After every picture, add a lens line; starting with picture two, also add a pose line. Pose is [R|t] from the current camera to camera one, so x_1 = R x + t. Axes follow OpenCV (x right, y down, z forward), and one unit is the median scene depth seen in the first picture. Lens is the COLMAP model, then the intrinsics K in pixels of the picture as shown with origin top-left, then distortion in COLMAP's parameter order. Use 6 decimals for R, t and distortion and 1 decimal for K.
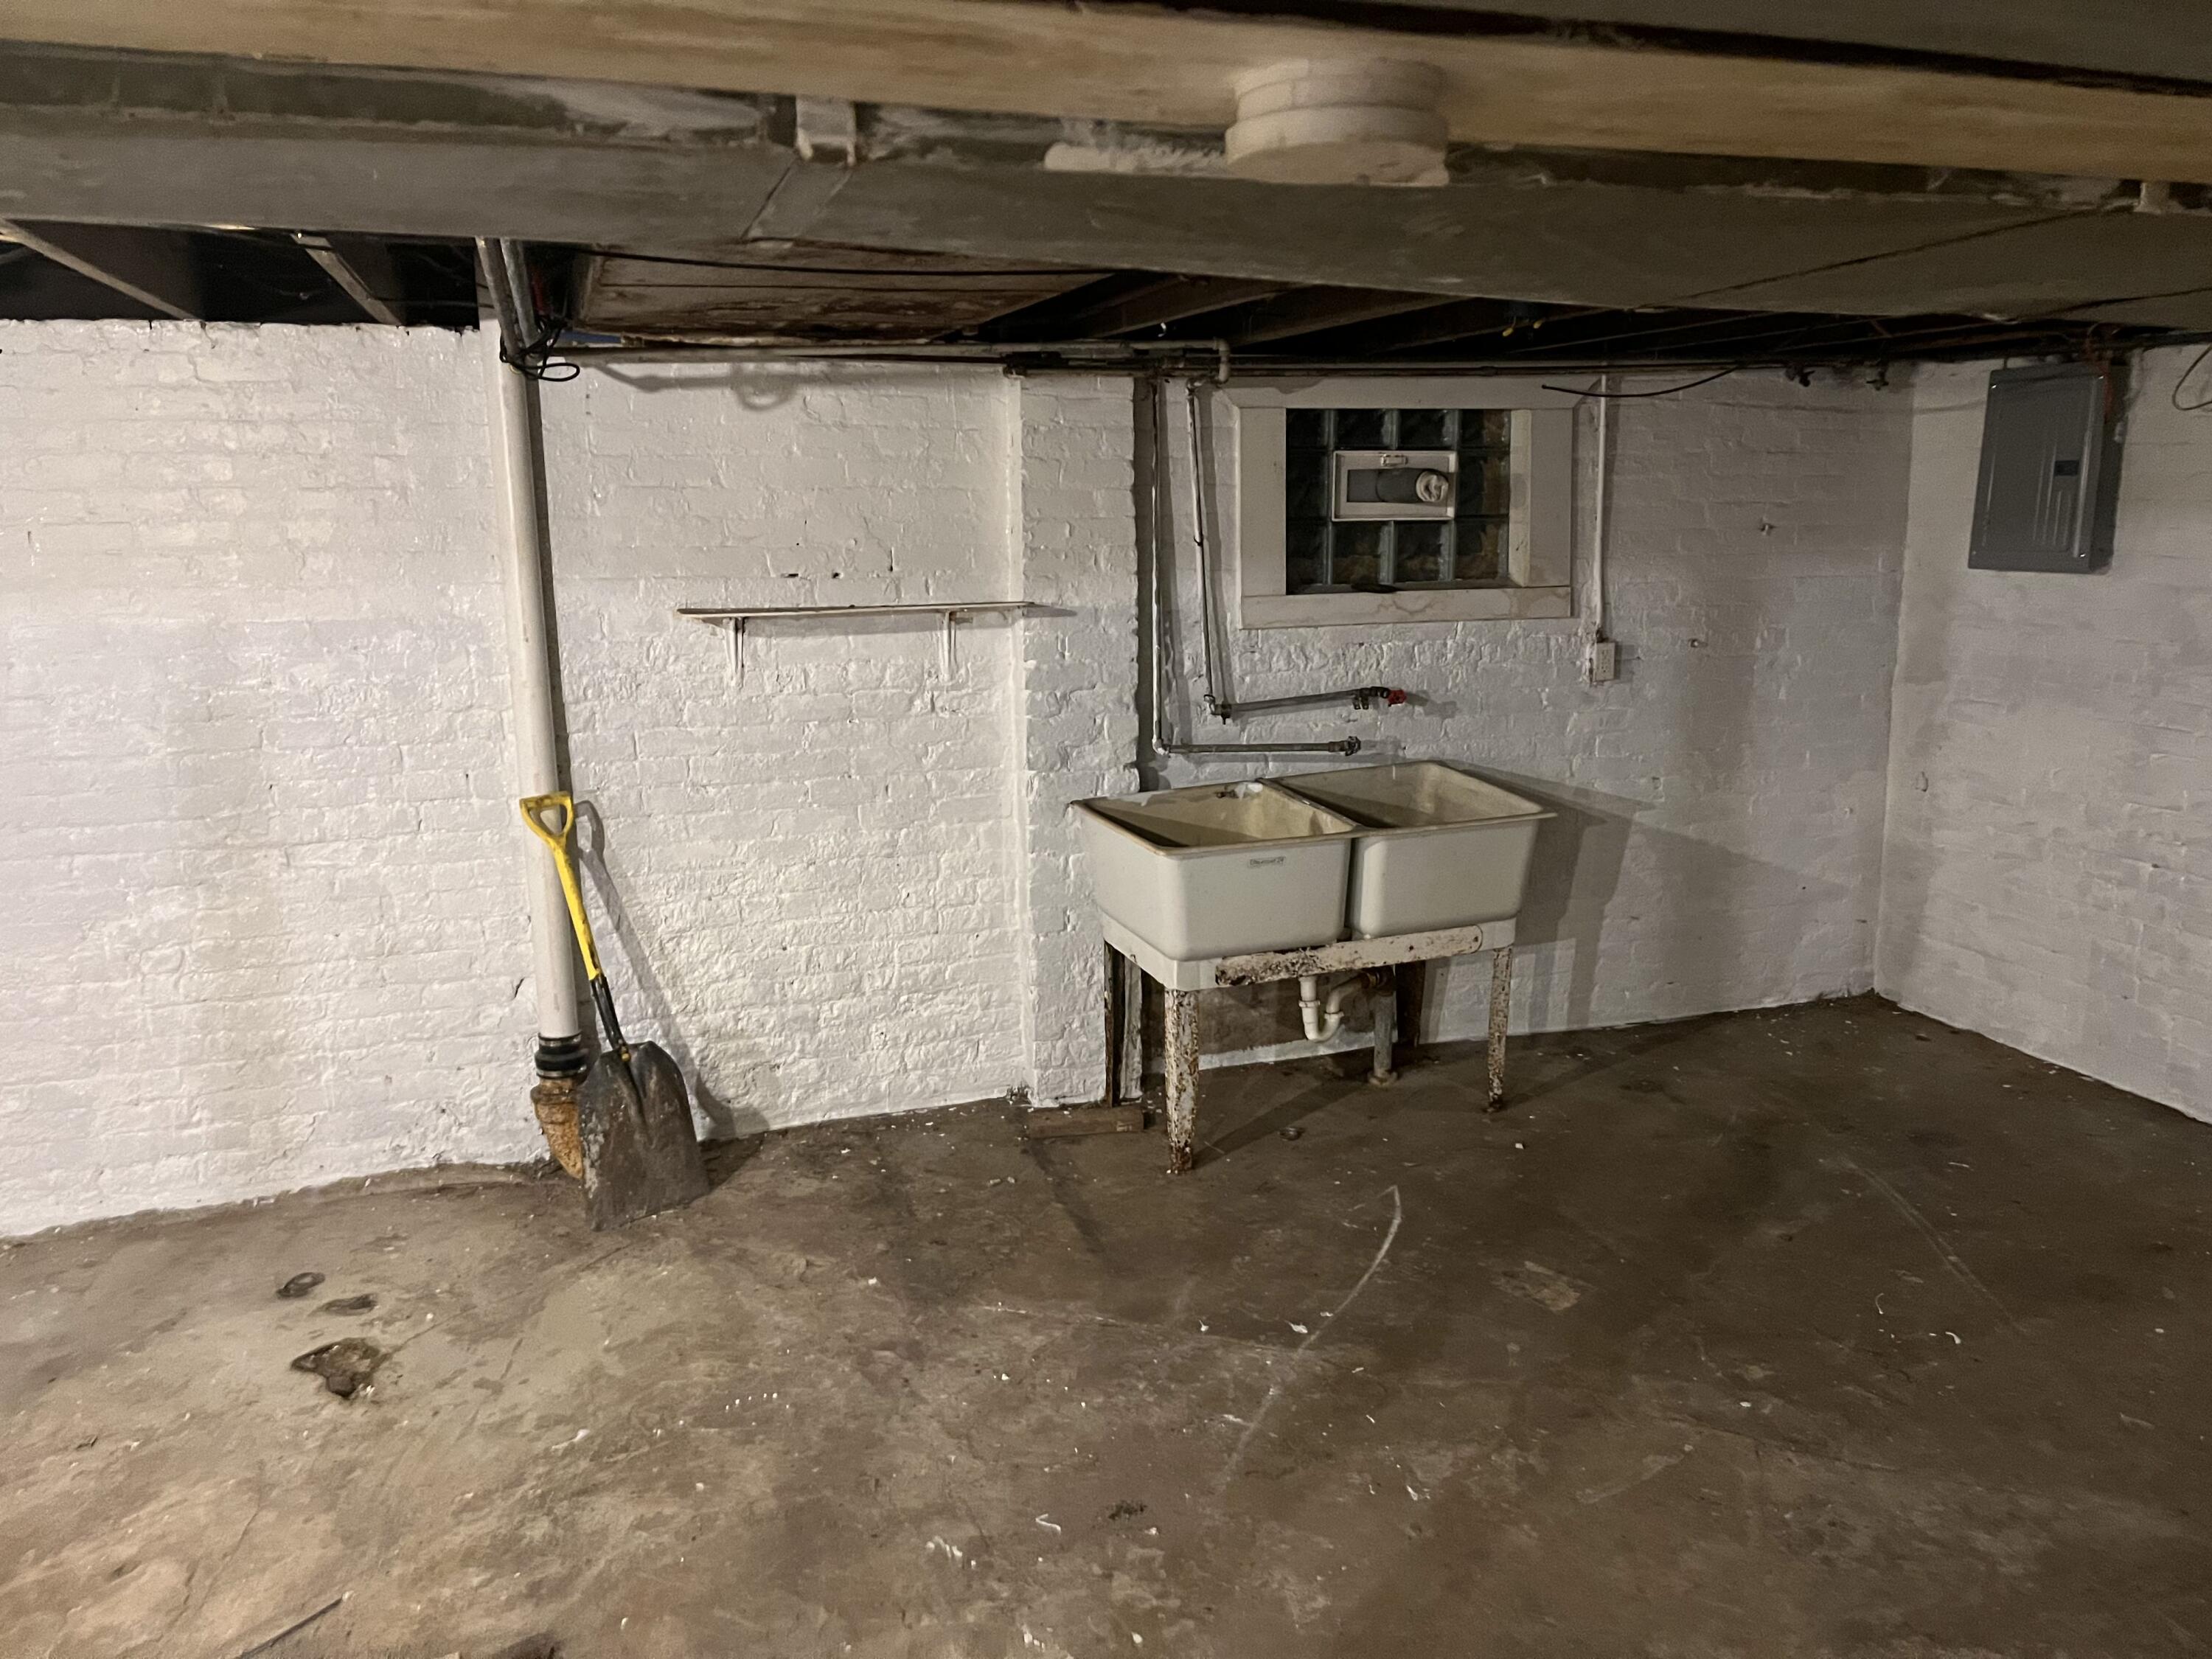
lens RADIAL K [[1635.8, 0, 1099.6], [0, 1635.8, 824.2], [0, 0, 1]] dist [0.061775, -0.092428]
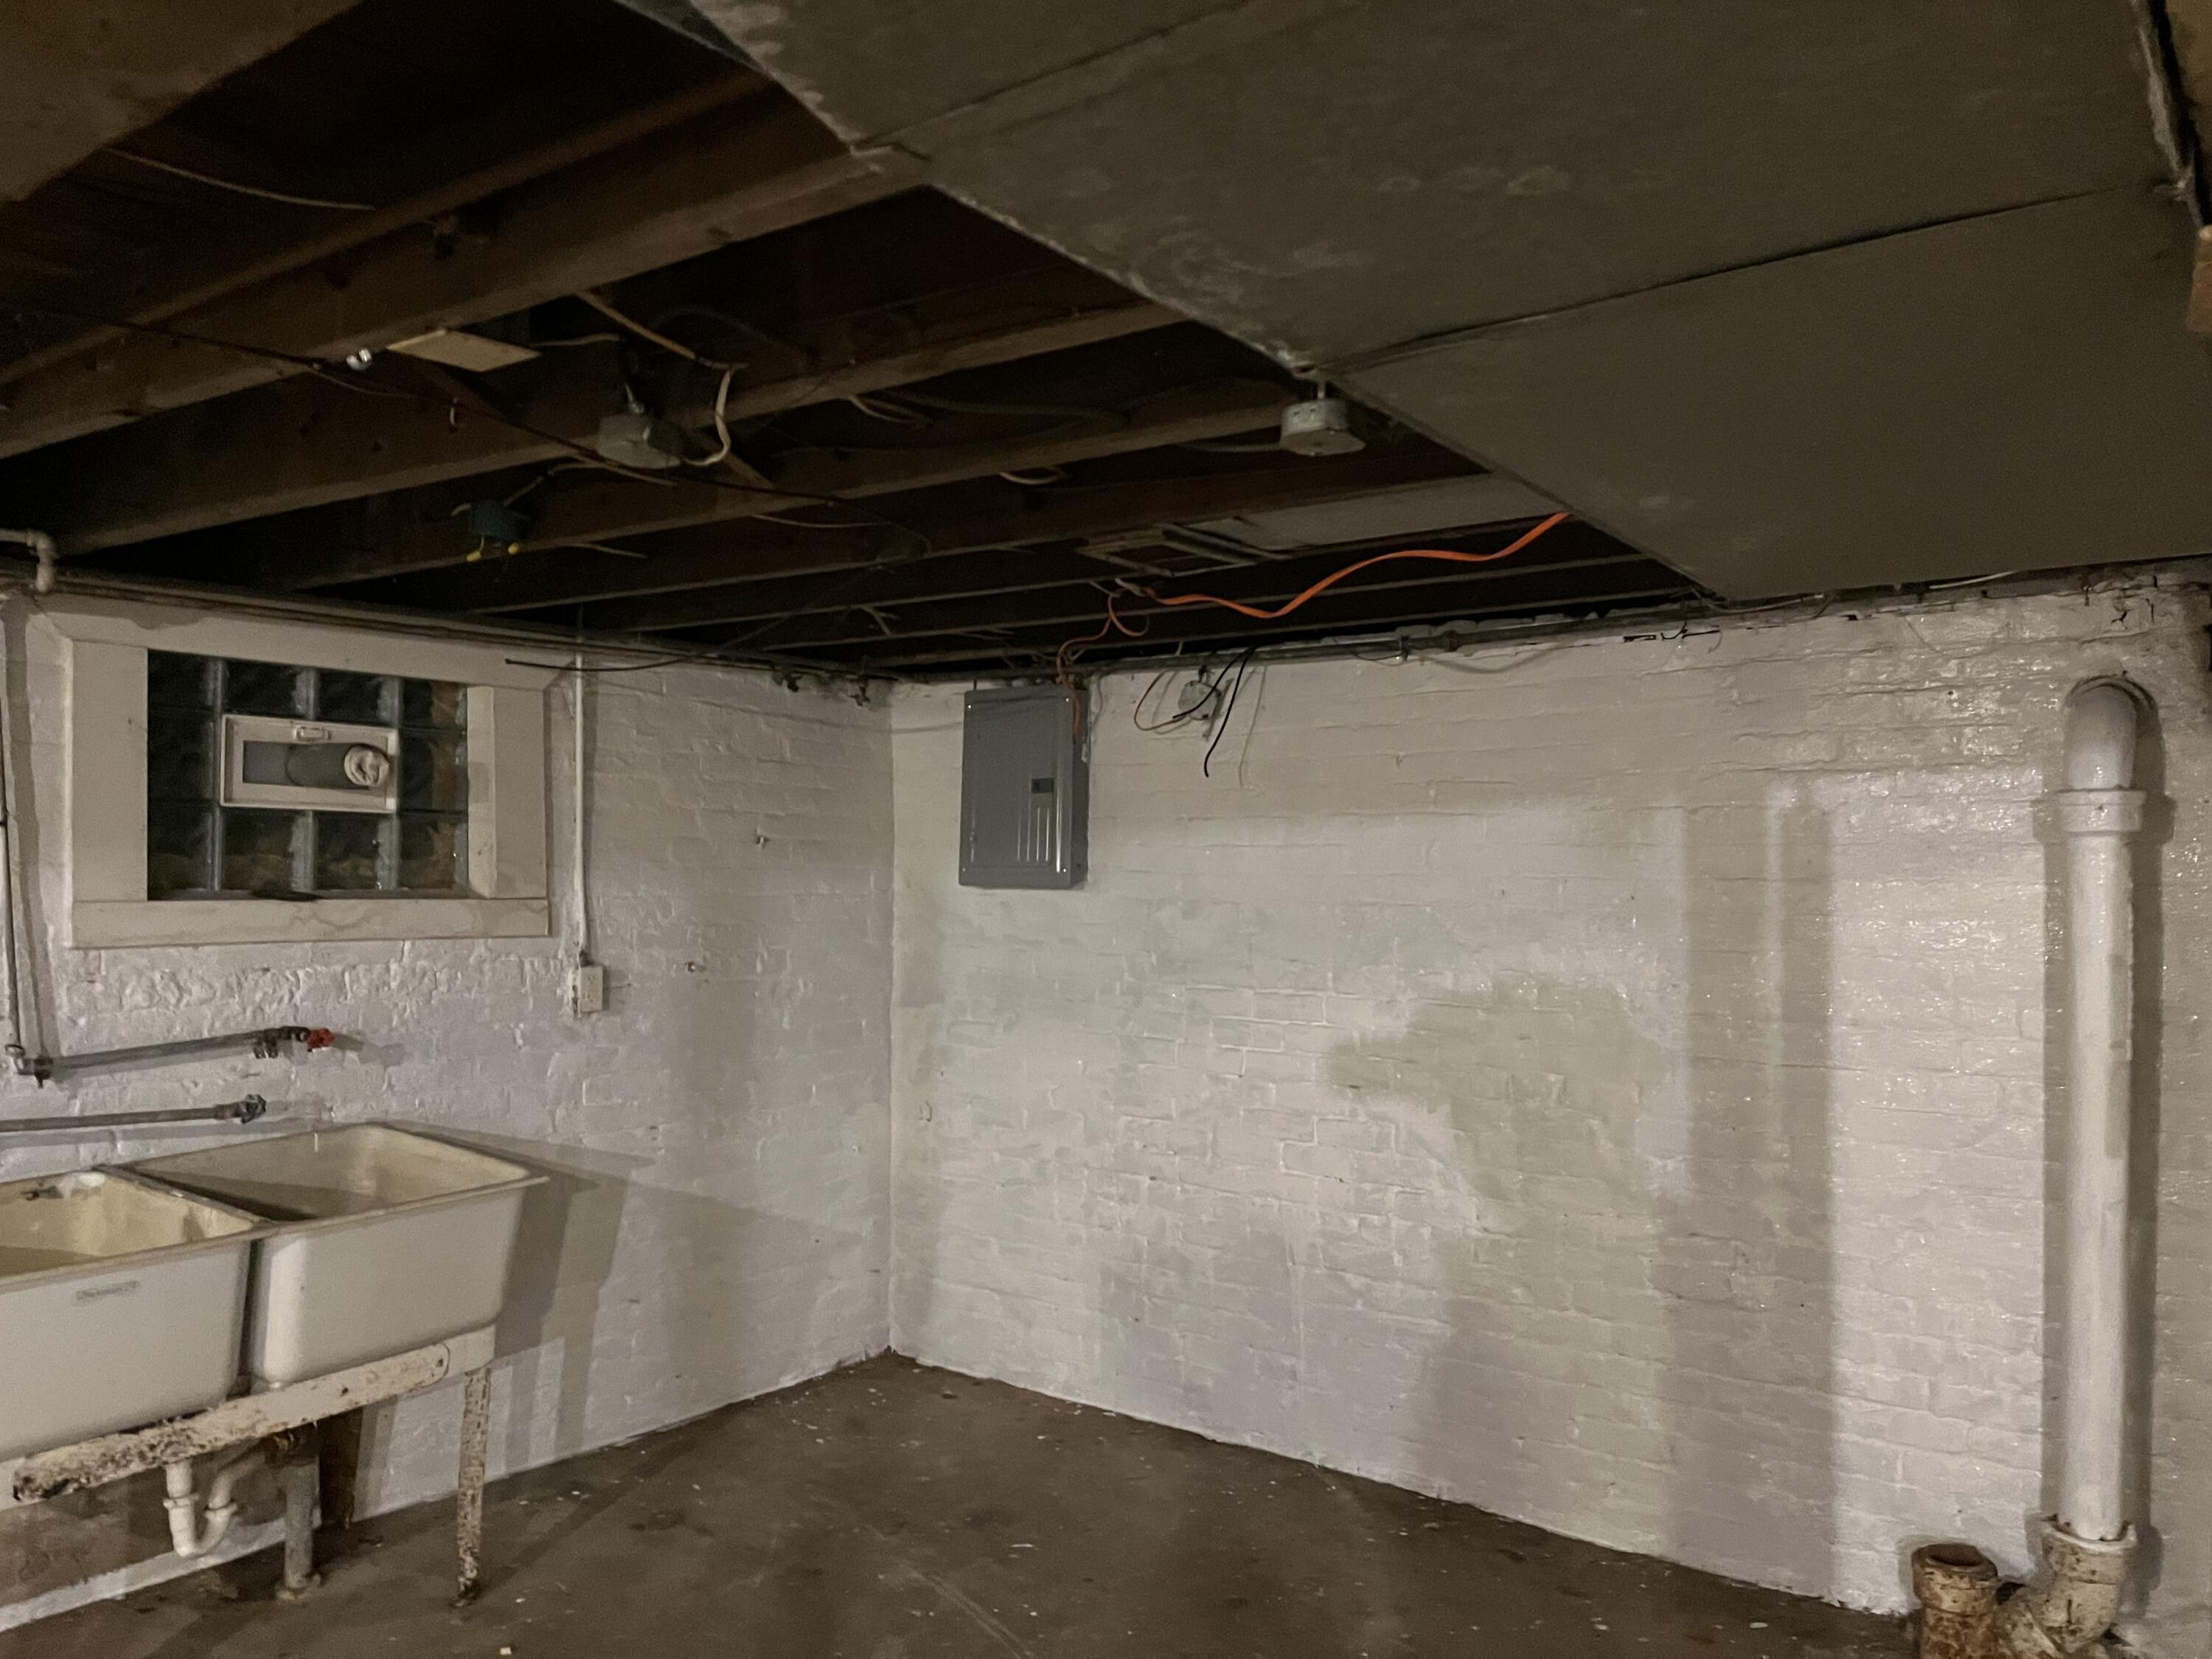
lens RADIAL K [[1683.3, 0, 1106.1], [0, 1683.3, 846.0], [0, 0, 1]] dist [0.094741, -0.107844]
pose [[0.816129, 0.027356, 0.577221, 0.021877], [0.089479, 0.980849, -0.173000, 0.002410], [-0.570899, 0.192840, 0.798052, 0.156788]]
